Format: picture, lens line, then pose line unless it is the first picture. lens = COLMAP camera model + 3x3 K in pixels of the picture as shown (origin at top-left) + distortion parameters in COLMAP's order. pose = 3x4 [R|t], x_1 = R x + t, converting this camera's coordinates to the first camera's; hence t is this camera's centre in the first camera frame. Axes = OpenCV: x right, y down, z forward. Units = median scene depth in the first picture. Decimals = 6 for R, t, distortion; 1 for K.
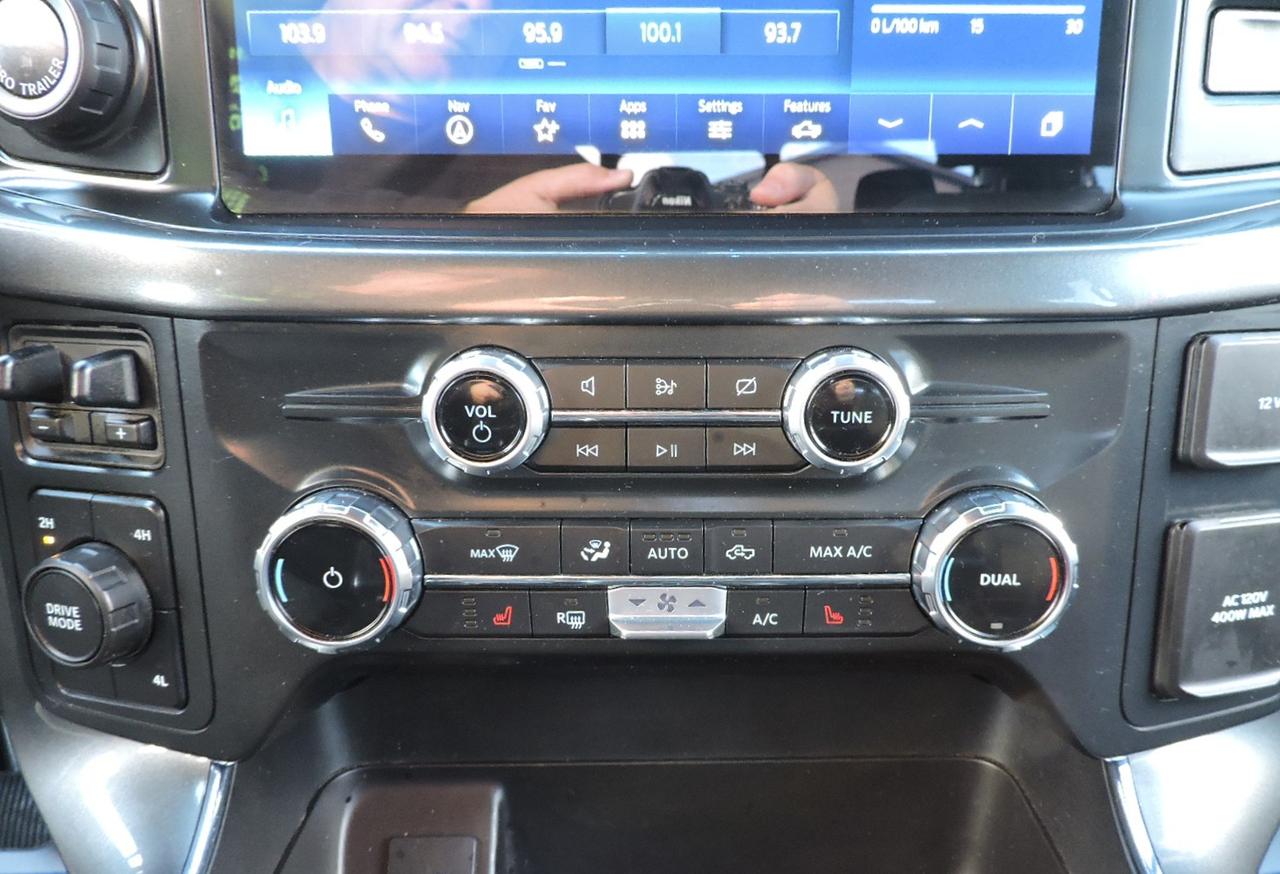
lens RADIAL K [[969.2, 0, 726.2], [0, 969.2, 488.9], [0, 0, 1]] dist [-0.009525, -0.014943]
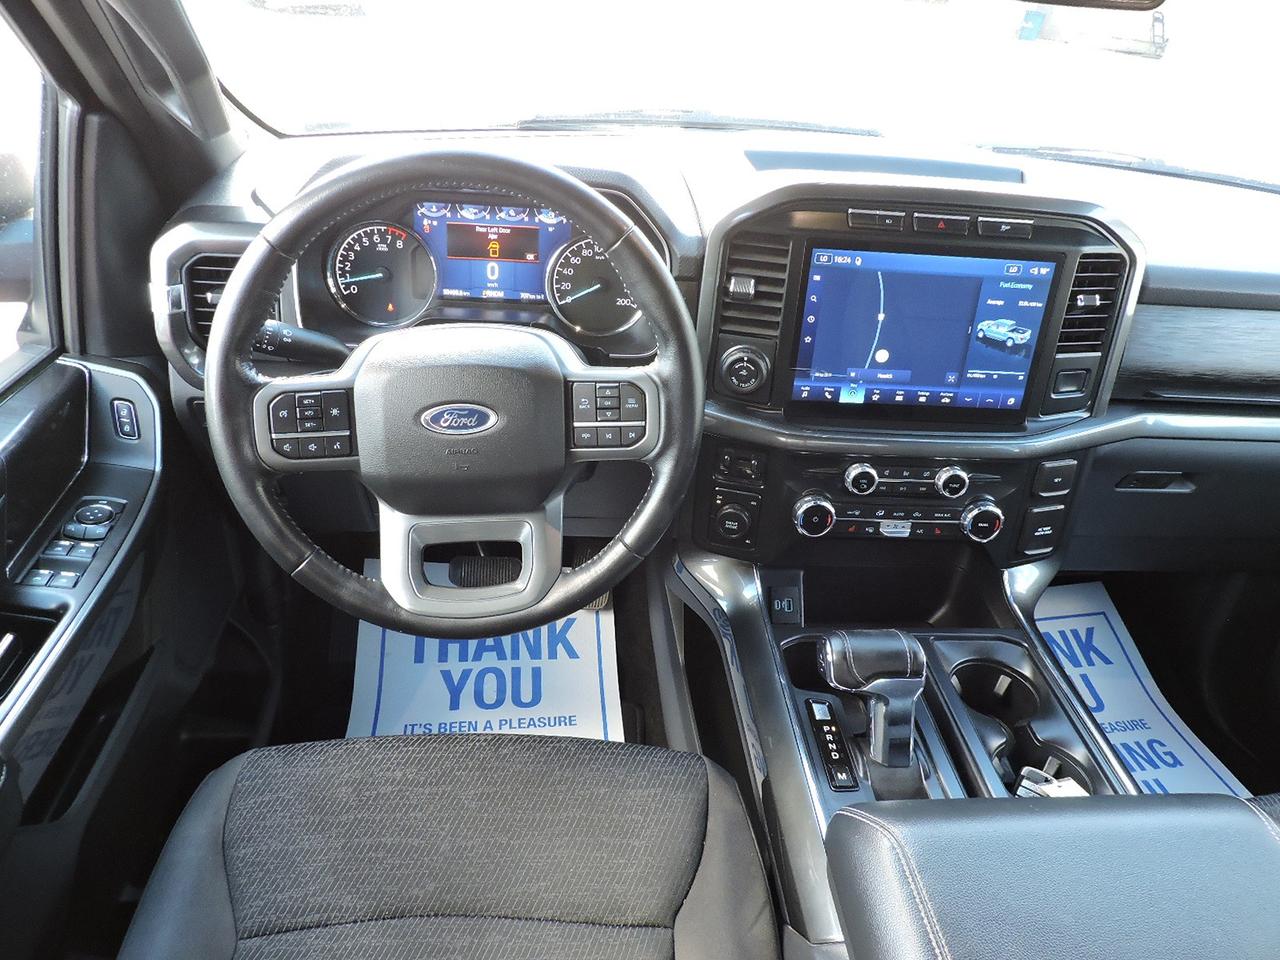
lens RADIAL K [[890.3, 0, 660.8], [0, 890.3, 482.1], [0, 0, 1]] dist [-0.034368, -0.001522]
pose [[0.996093, 0.035817, 0.080721, -1.244958], [-0.051538, 0.978027, 0.202007, -0.694538], [-0.071712, -0.205378, 0.976052, -2.238460]]
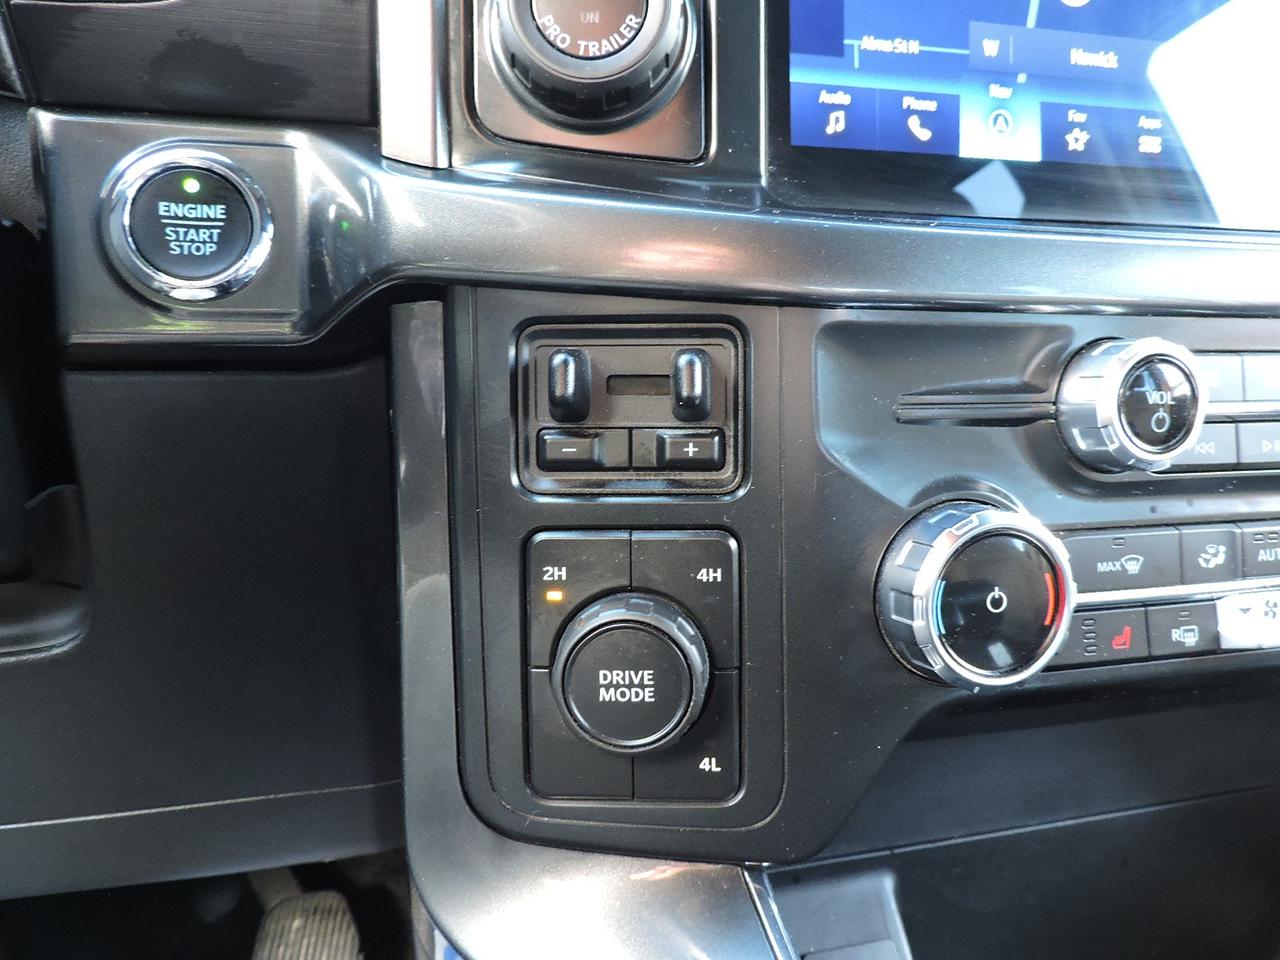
lens RADIAL K [[890.3, 0, 660.8], [0, 890.3, 482.1], [0, 0, 1]] dist [-0.034368, -0.001522]
pose [[0.975302, -0.036618, 0.217819, -0.820607], [0.072049, 0.984963, -0.157022, 0.086767], [-0.208794, 0.168837, 0.963275, 0.283489]]
